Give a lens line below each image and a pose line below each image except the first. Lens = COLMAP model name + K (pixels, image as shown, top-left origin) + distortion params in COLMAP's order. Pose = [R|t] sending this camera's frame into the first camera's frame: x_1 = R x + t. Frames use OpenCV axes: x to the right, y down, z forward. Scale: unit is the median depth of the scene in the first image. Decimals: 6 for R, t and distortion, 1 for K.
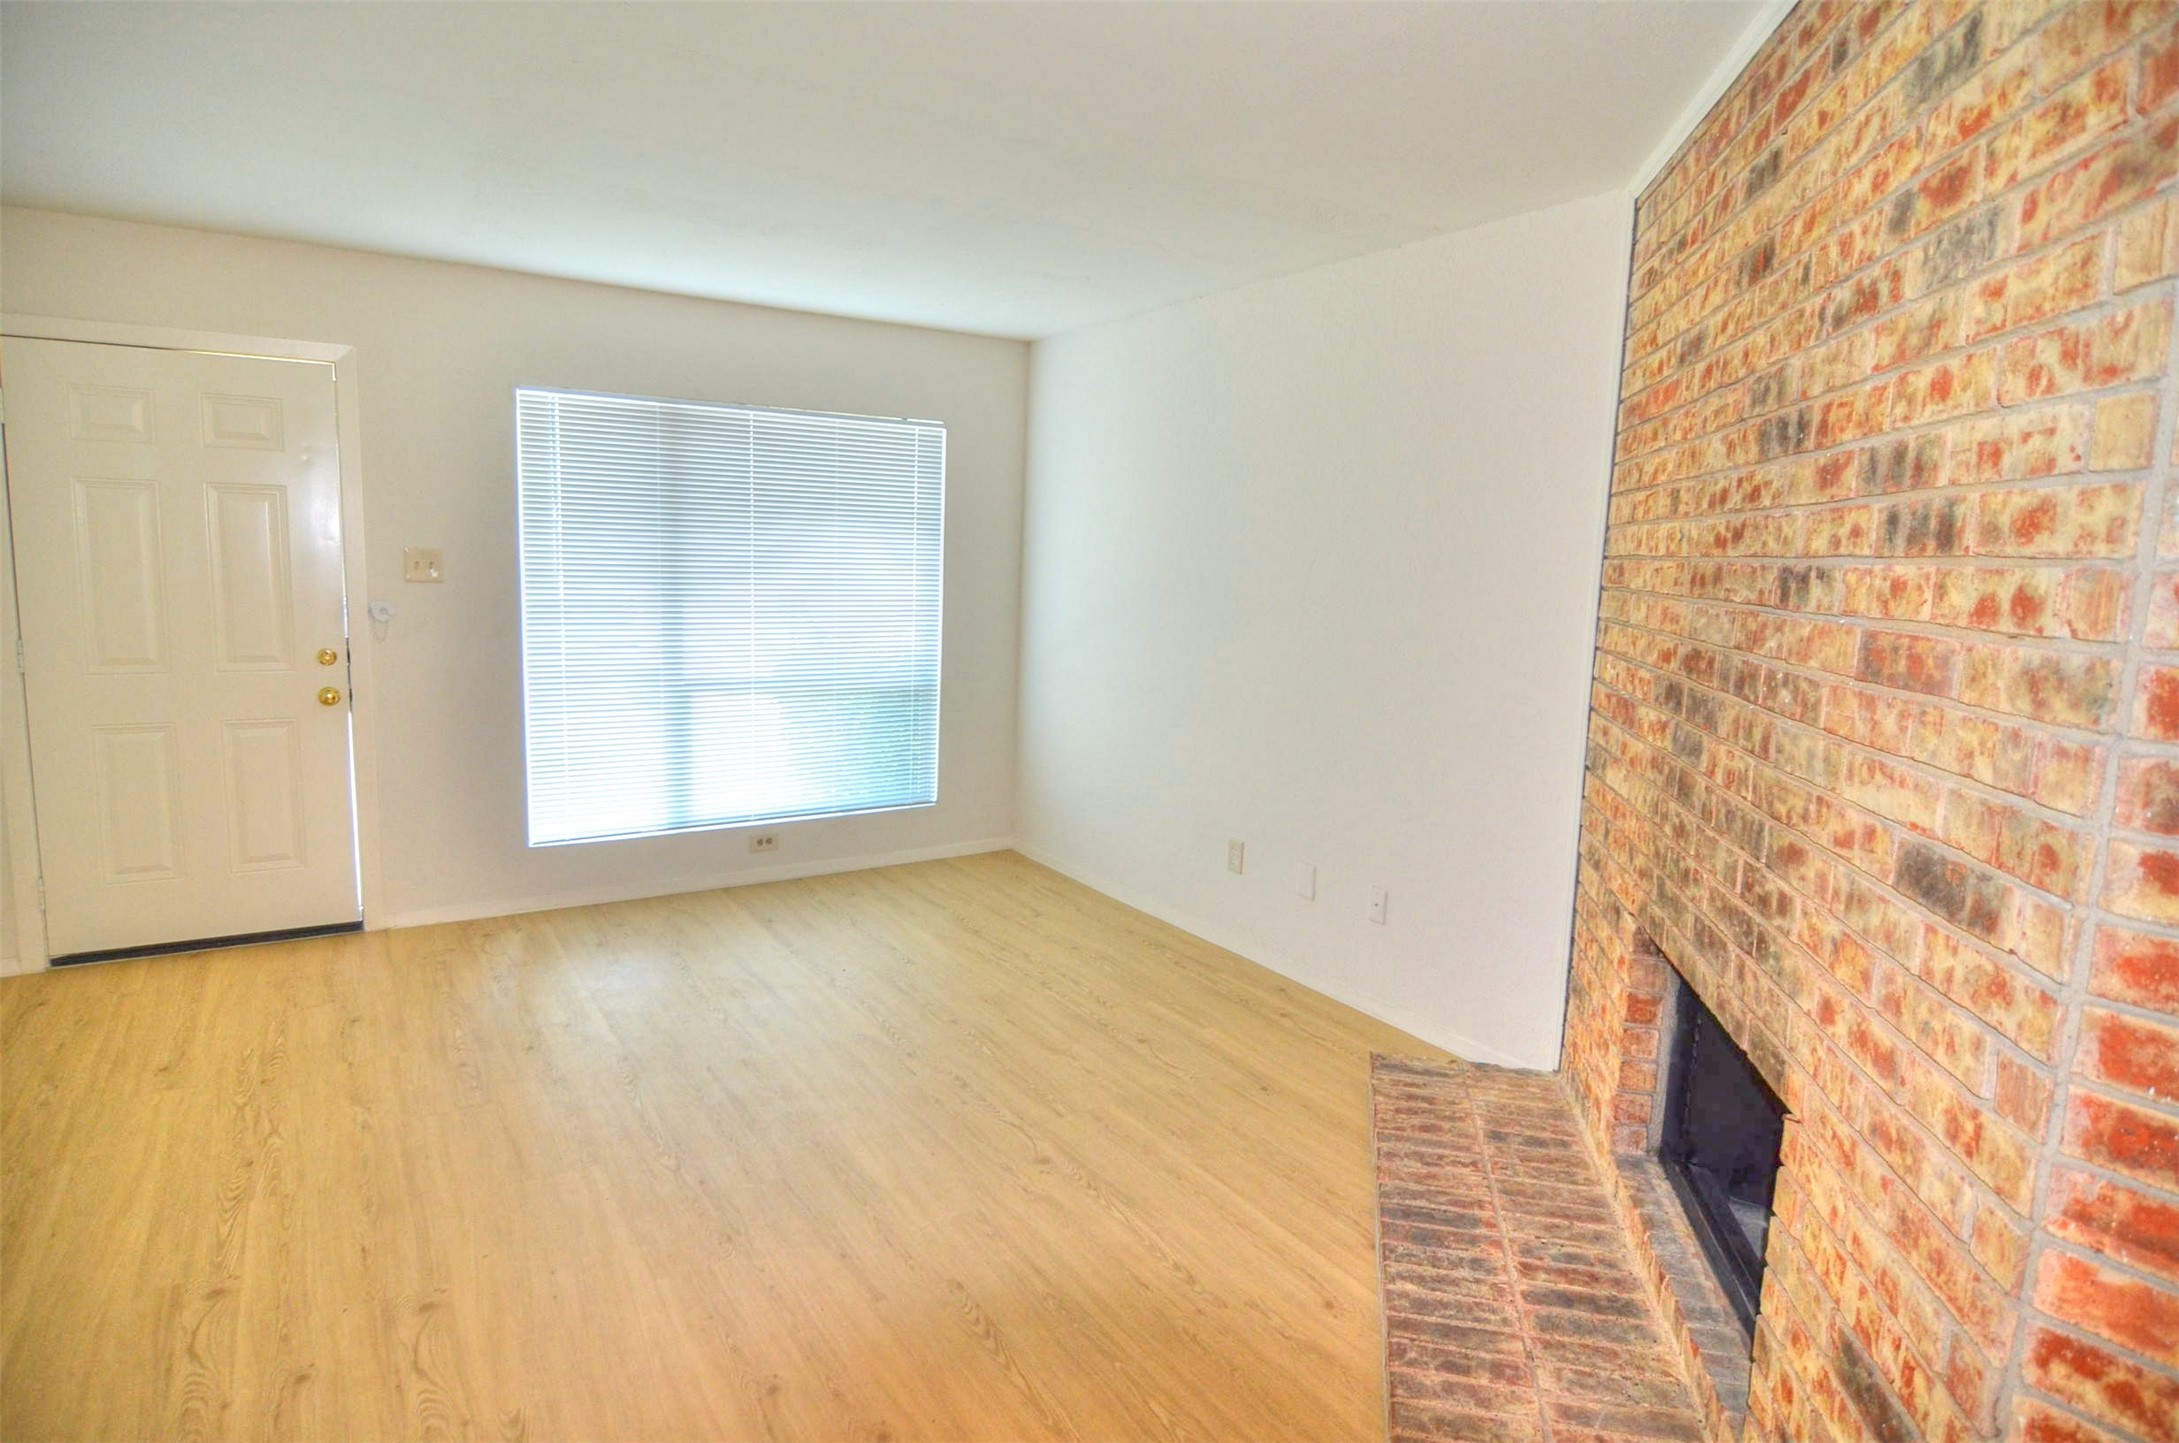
lens RADIAL K [[1166.5, 0, 1071.5], [0, 1166.5, 718.5], [0, 0, 1]] dist [-0.004341, -0.001536]
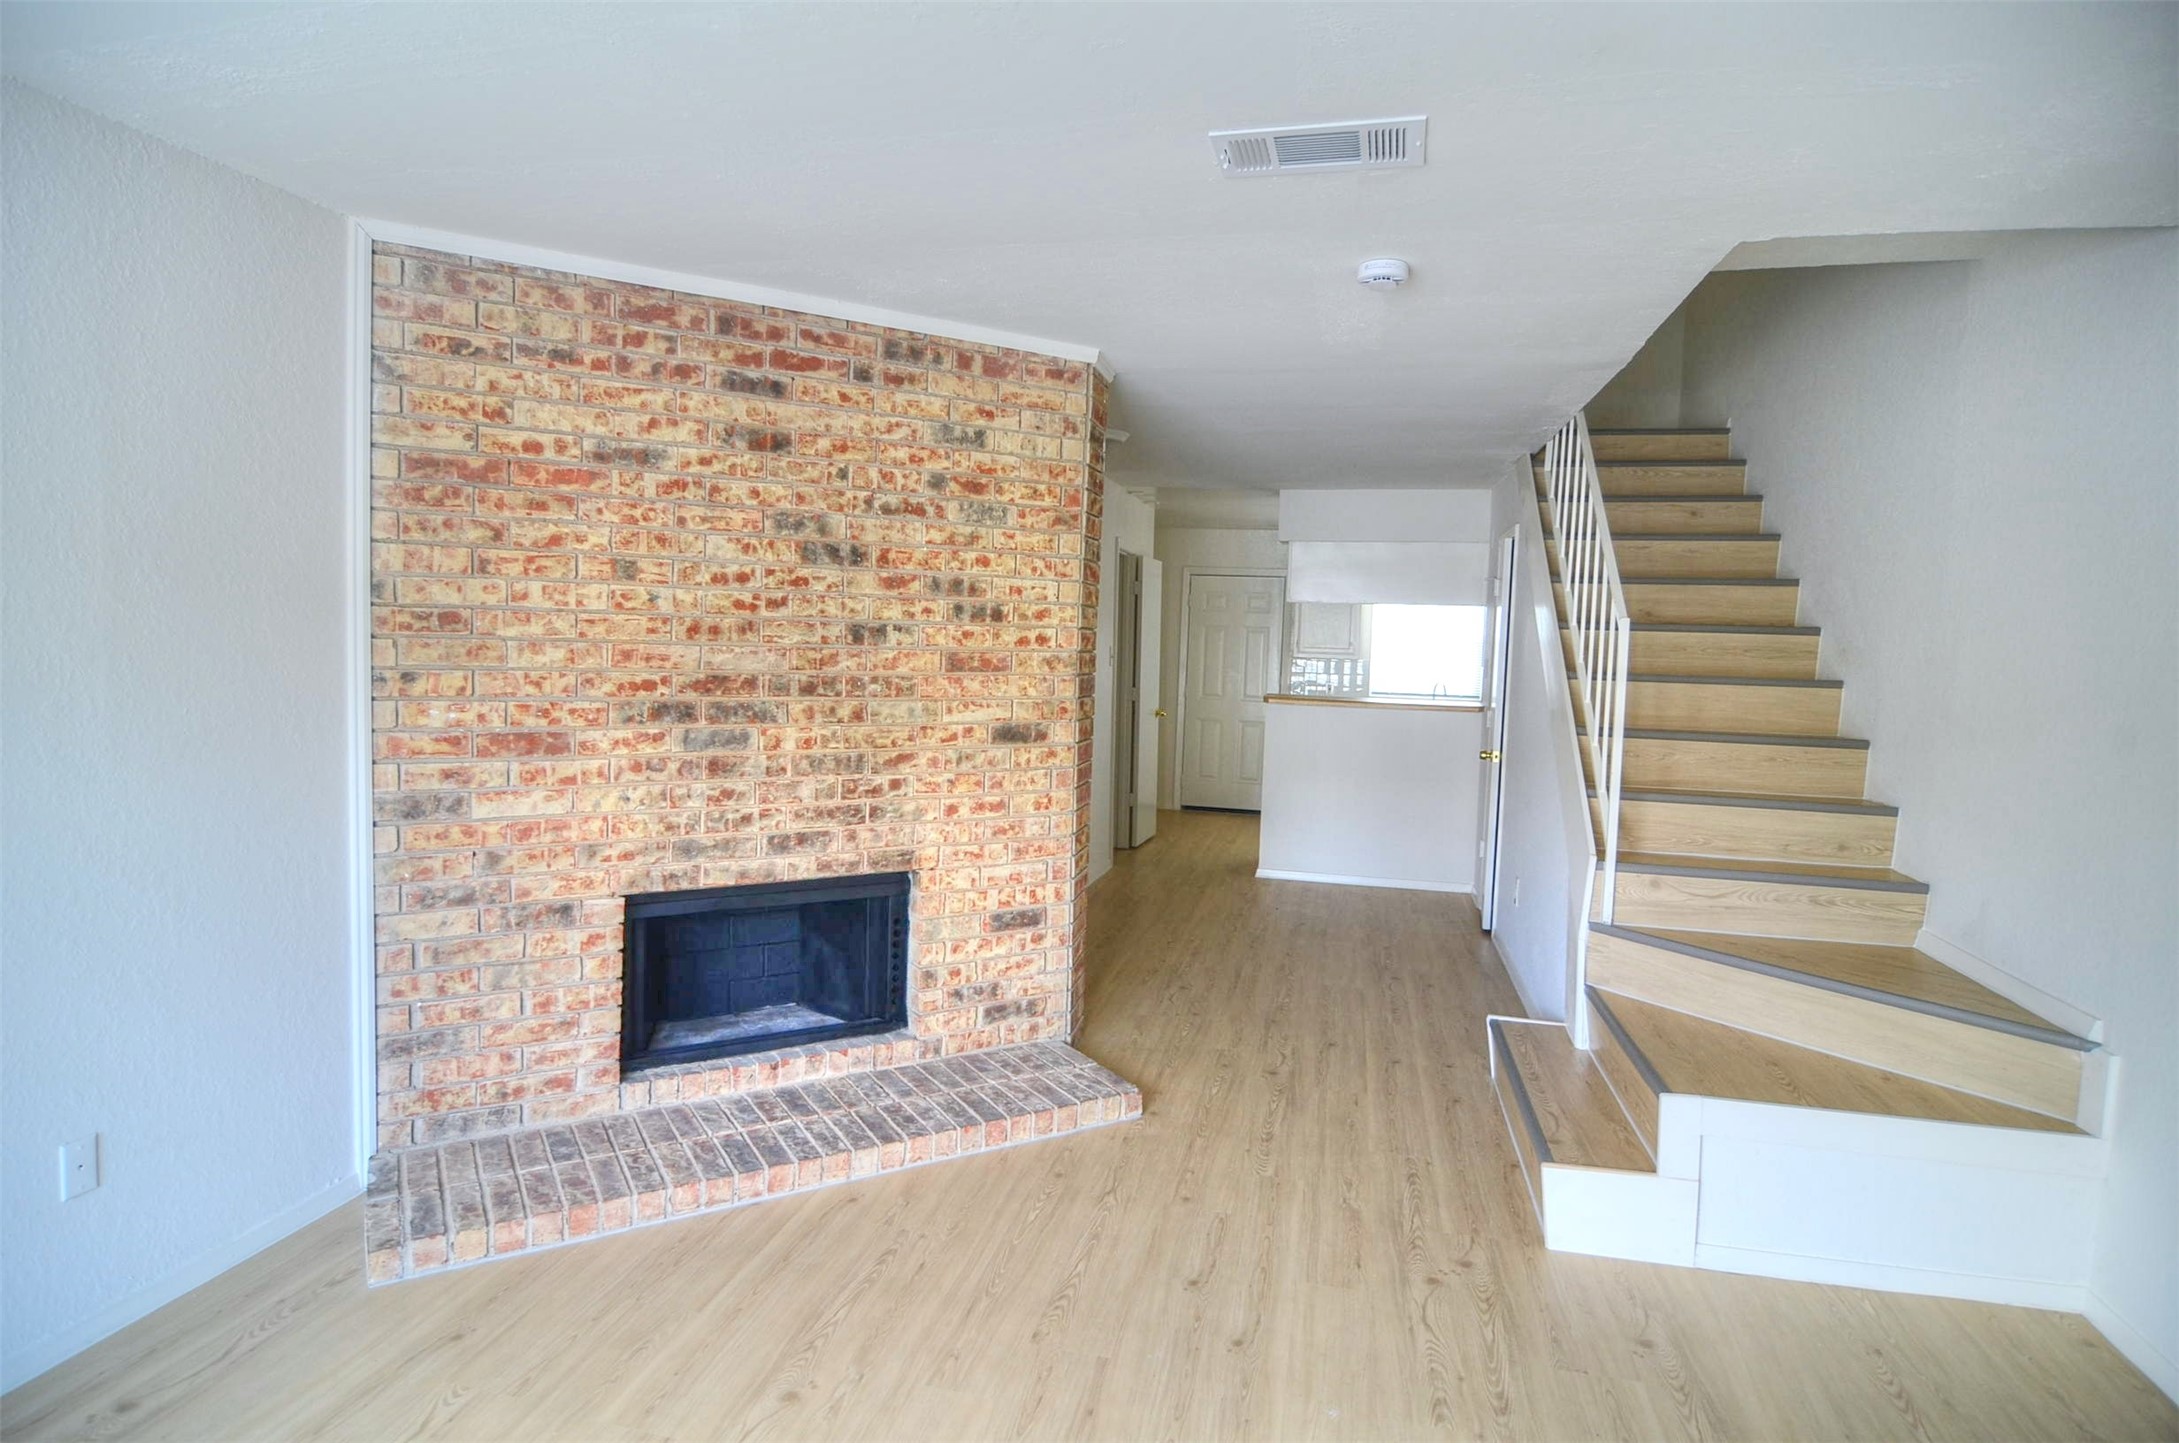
lens RADIAL K [[1166.5, 0, 1076.6], [0, 1166.5, 722.1], [0, 0, 1]] dist [-0.004341, -0.001536]
pose [[-0.693812, -0.102412, 0.712837, -1.010309], [0.054675, 0.979489, 0.193937, -0.312101], [-0.718078, 0.173530, -0.673982, 1.977907]]
